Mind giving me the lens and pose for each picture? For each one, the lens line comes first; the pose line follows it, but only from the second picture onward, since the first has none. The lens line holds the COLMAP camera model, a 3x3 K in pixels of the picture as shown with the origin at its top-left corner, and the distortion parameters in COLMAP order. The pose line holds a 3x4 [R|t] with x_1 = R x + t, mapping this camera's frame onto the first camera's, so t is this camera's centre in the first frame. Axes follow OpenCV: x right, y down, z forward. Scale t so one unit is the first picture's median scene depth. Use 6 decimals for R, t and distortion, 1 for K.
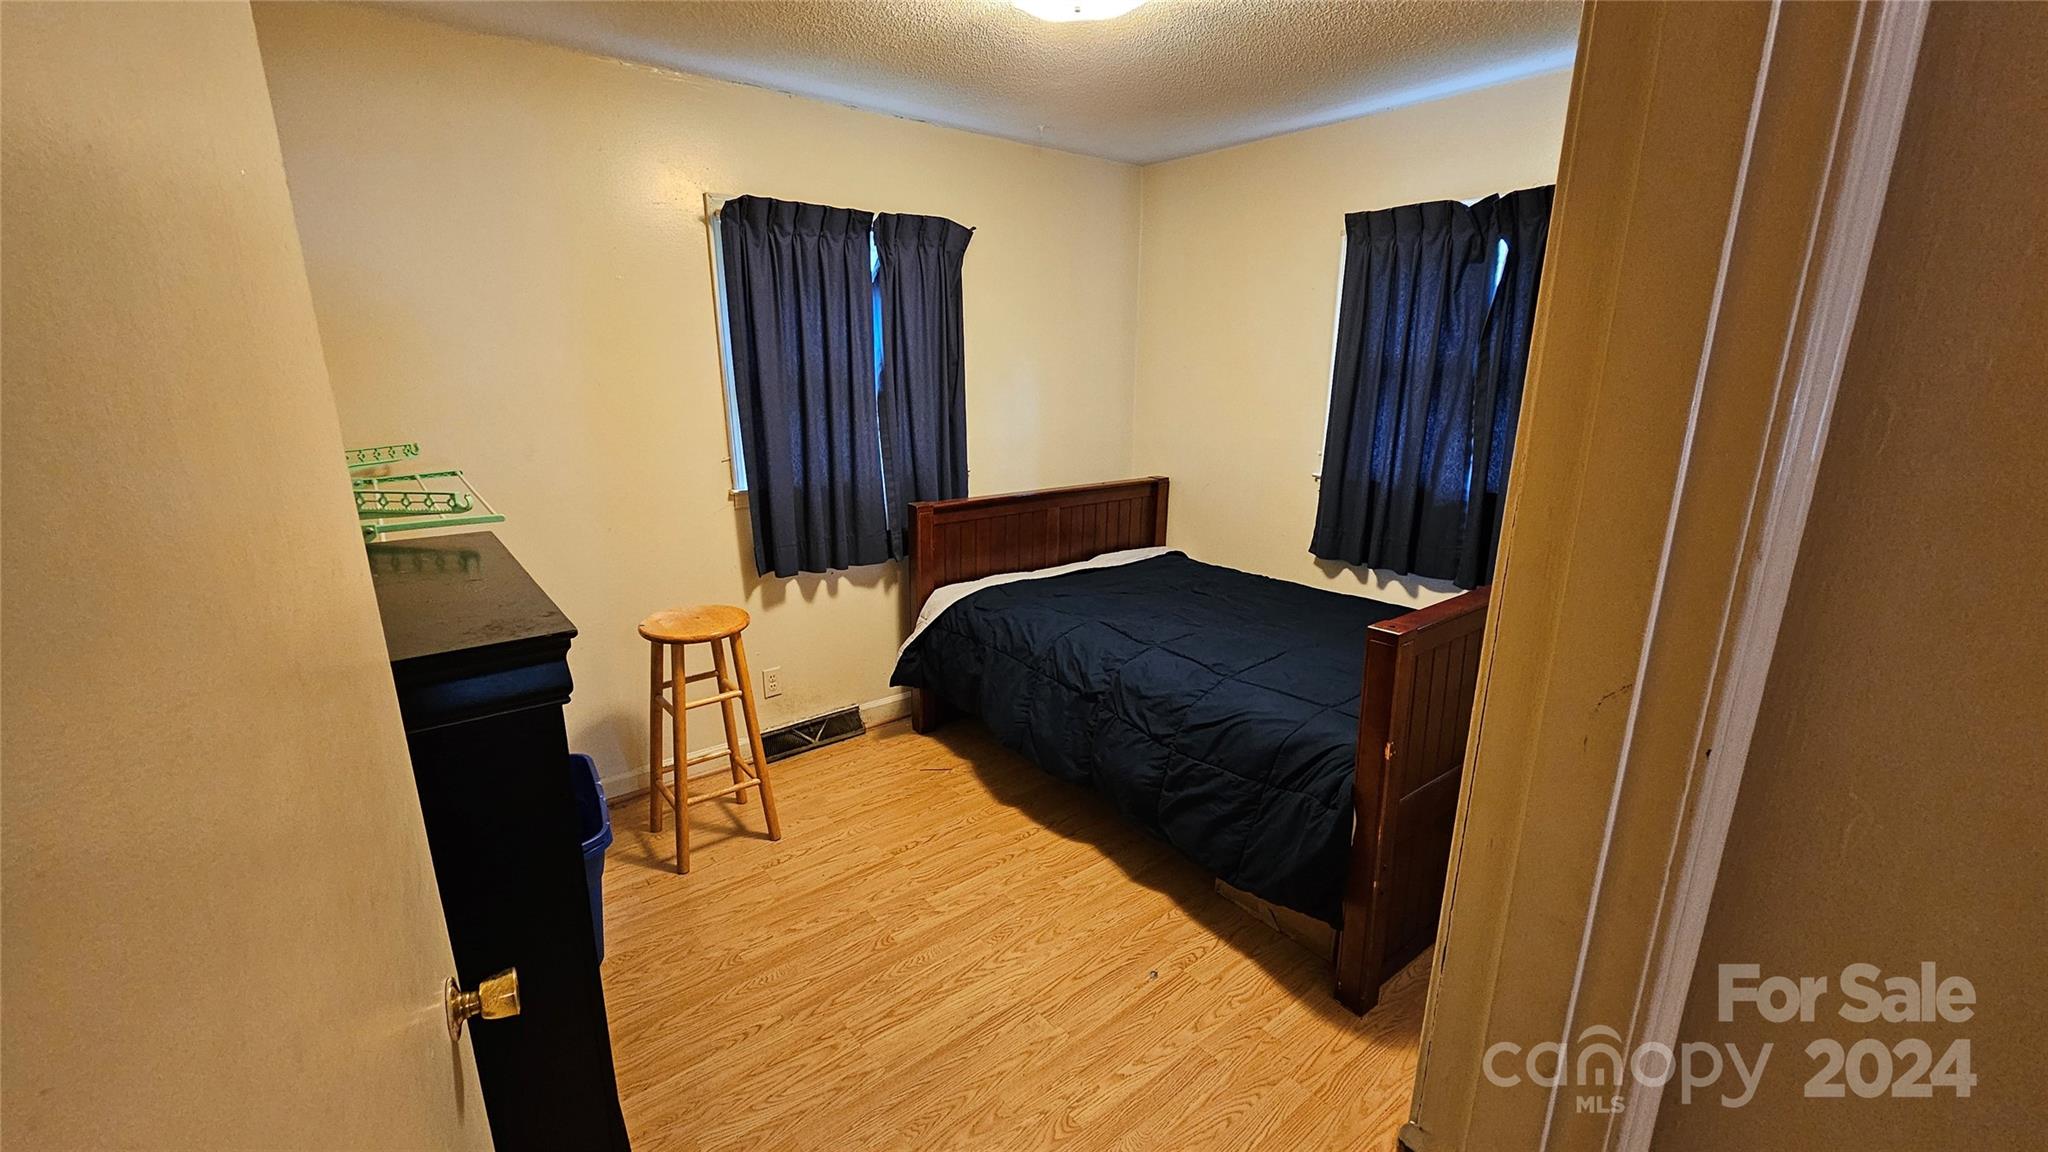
lens RADIAL K [[842.3, 0, 1027.8], [0, 842.3, 583.3], [0, 0, 1]] dist [-0.000622, 0.001133]
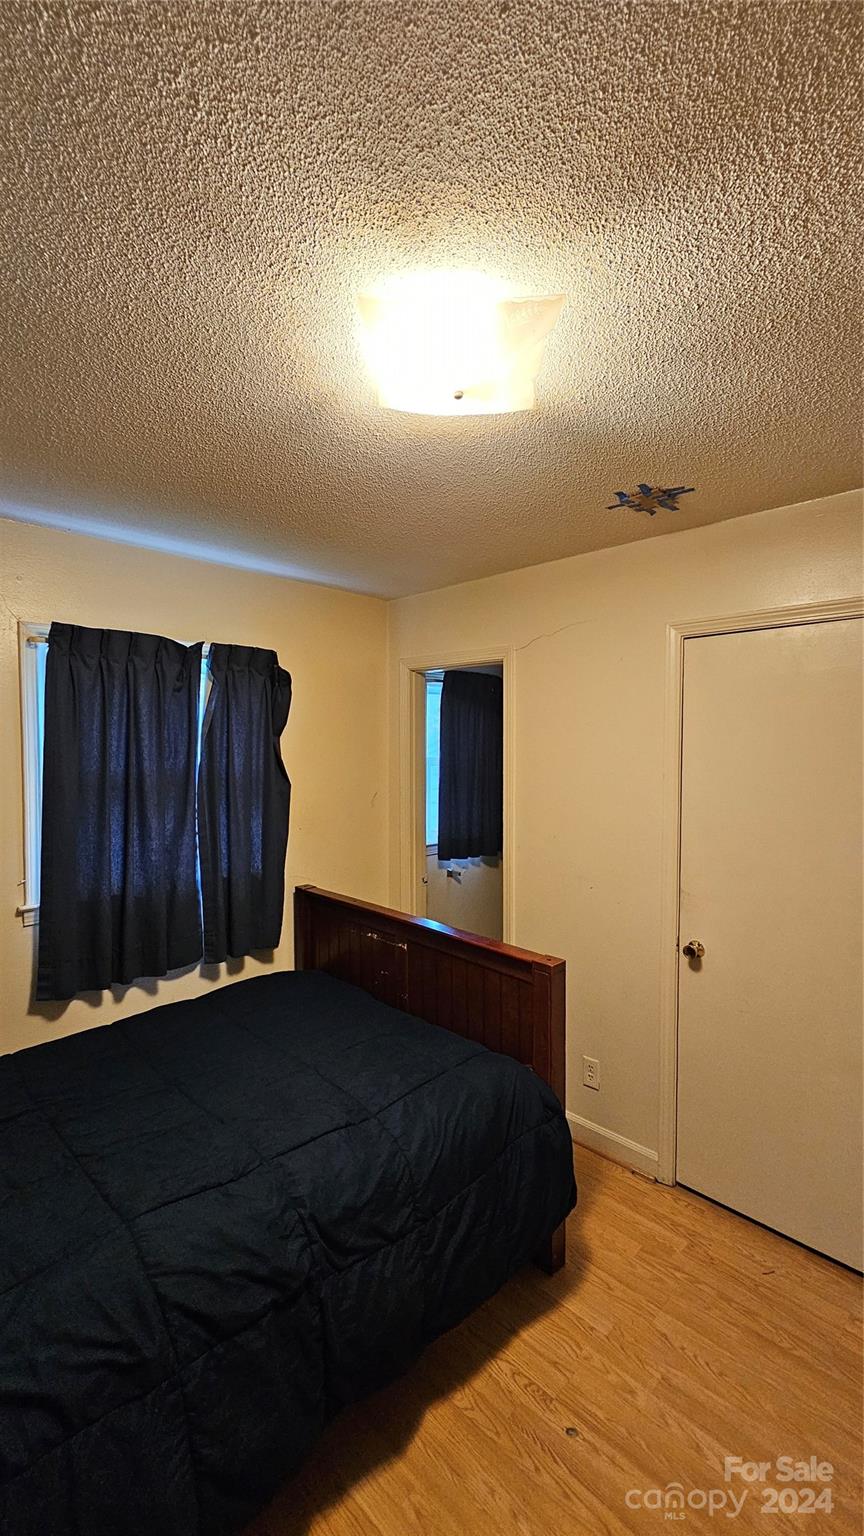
lens RADIAL K [[631.7, 0, 431.6], [0, 631.7, 760.2], [0, 0, 1]] dist [-0.000622, 0.001133]
pose [[-0.102595, -0.023288, 0.994451, -0.411740], [0.251264, 0.966700, 0.048560, -0.260753], [-0.962466, 0.254852, -0.093327, 0.825314]]
